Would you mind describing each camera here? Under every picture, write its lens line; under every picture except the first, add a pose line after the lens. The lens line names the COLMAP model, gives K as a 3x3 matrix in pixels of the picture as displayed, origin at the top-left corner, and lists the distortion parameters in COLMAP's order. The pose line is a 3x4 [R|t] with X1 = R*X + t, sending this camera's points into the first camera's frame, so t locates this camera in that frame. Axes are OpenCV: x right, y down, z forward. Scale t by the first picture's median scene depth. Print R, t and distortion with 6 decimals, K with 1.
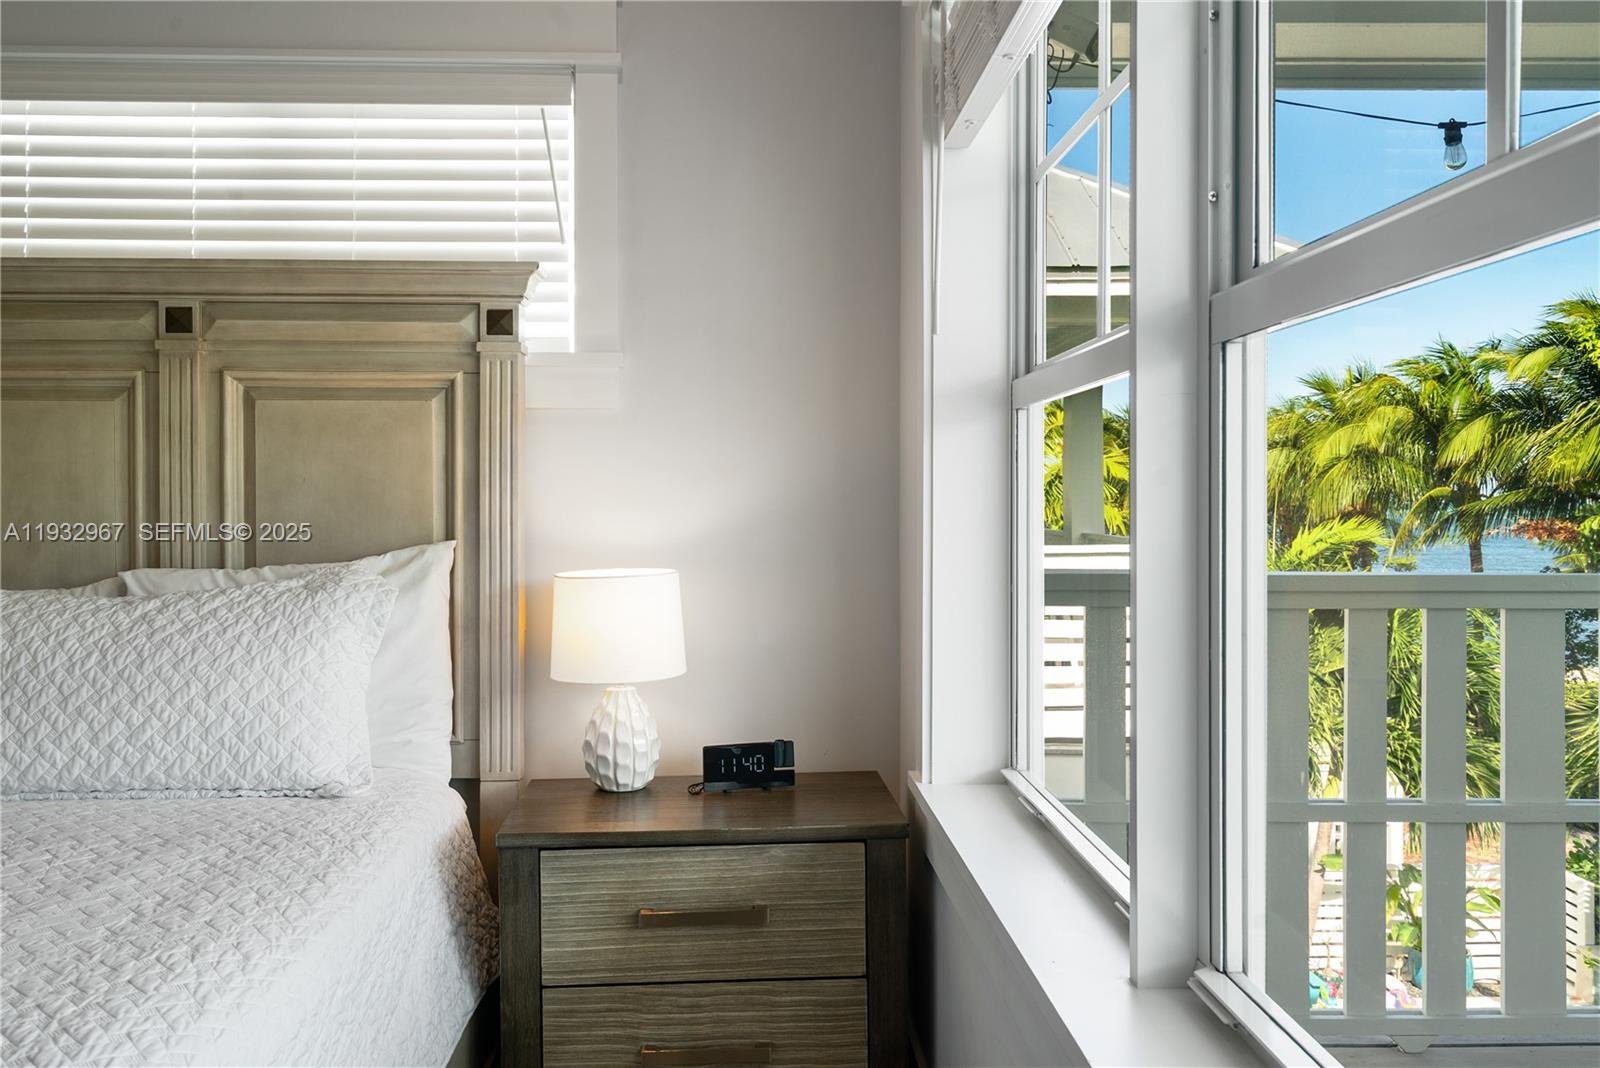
lens RADIAL K [[1249.5, 0, 798.1], [0, 1249.5, 498.5], [0, 0, 1]] dist [0.005151, -0.001538]
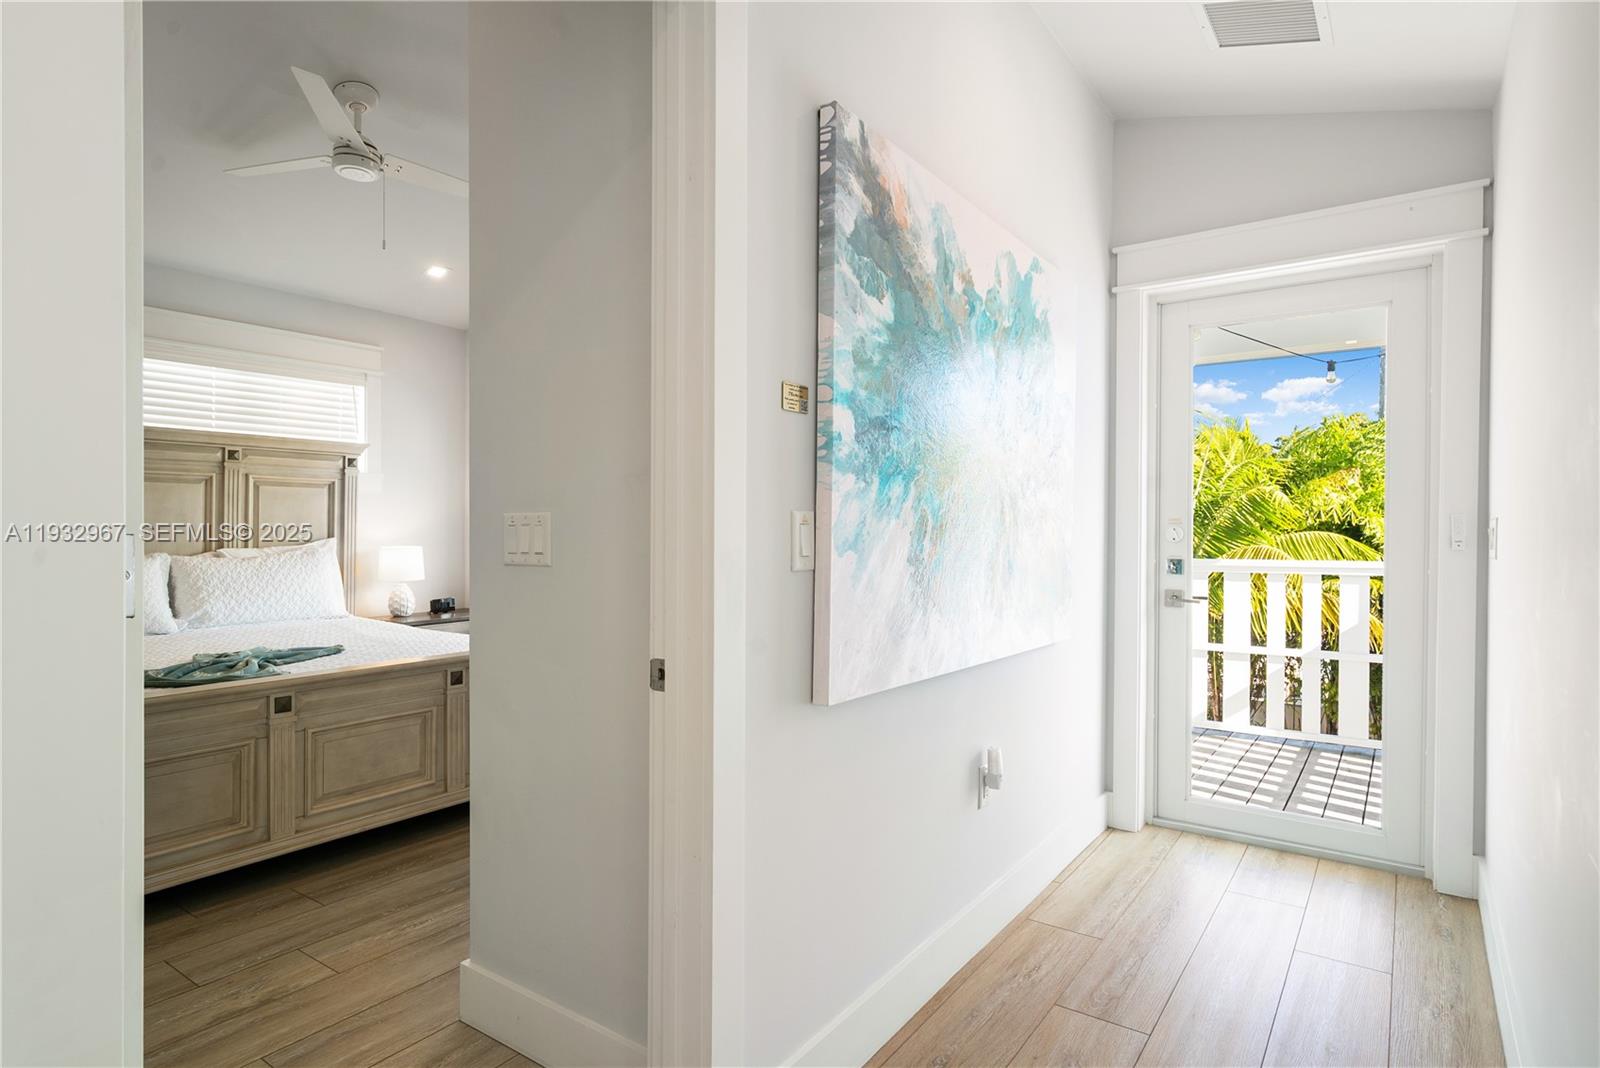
lens RADIAL K [[860.3, 0, 800.0], [0, 860.3, 534.0], [0, 0, 1]] dist [0.000287, -0.000136]
pose [[0.616184, -0.002058, 0.787599, -1.170594], [-0.000651, 0.999995, 0.003123, 0.017891], [-0.787602, -0.002437, 0.616180, -1.050109]]
